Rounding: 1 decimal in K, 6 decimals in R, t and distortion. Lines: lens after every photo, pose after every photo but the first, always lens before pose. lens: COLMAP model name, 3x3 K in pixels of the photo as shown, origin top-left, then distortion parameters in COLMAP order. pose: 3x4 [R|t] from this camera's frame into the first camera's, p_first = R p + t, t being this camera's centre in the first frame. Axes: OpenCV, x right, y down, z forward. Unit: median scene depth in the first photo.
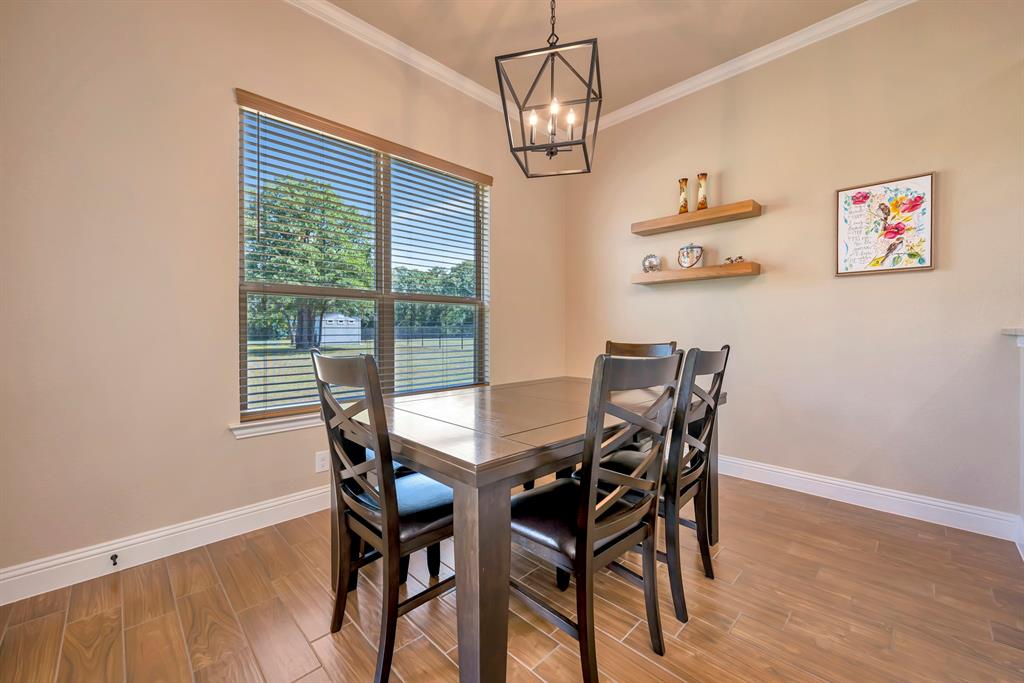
lens RADIAL K [[410.4, 0, 516.1], [0, 410.4, 334.4], [0, 0, 1]] dist [0.000473, -0.000214]
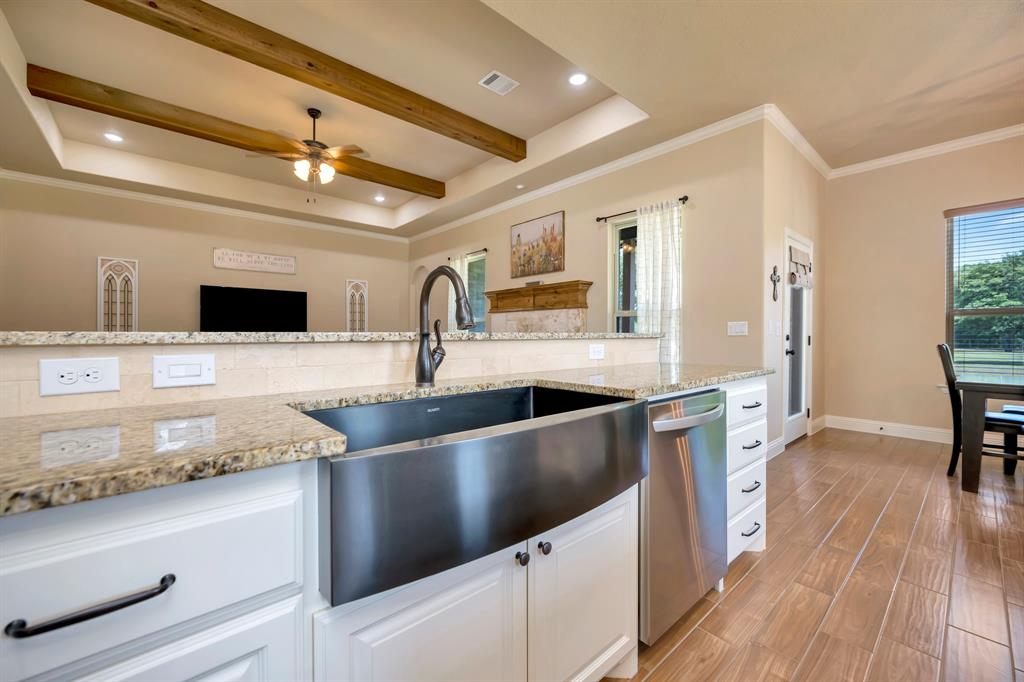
lens RADIAL K [[410.4, 0, 516.1], [0, 410.4, 333.9], [0, 0, 1]] dist [0.000473, -0.000214]
pose [[-0.054521, -0.005670, -0.998497, 1.078993], [-0.012825, 0.999905, -0.004978, 0.010429], [0.998430, 0.012534, -0.054589, -0.711009]]
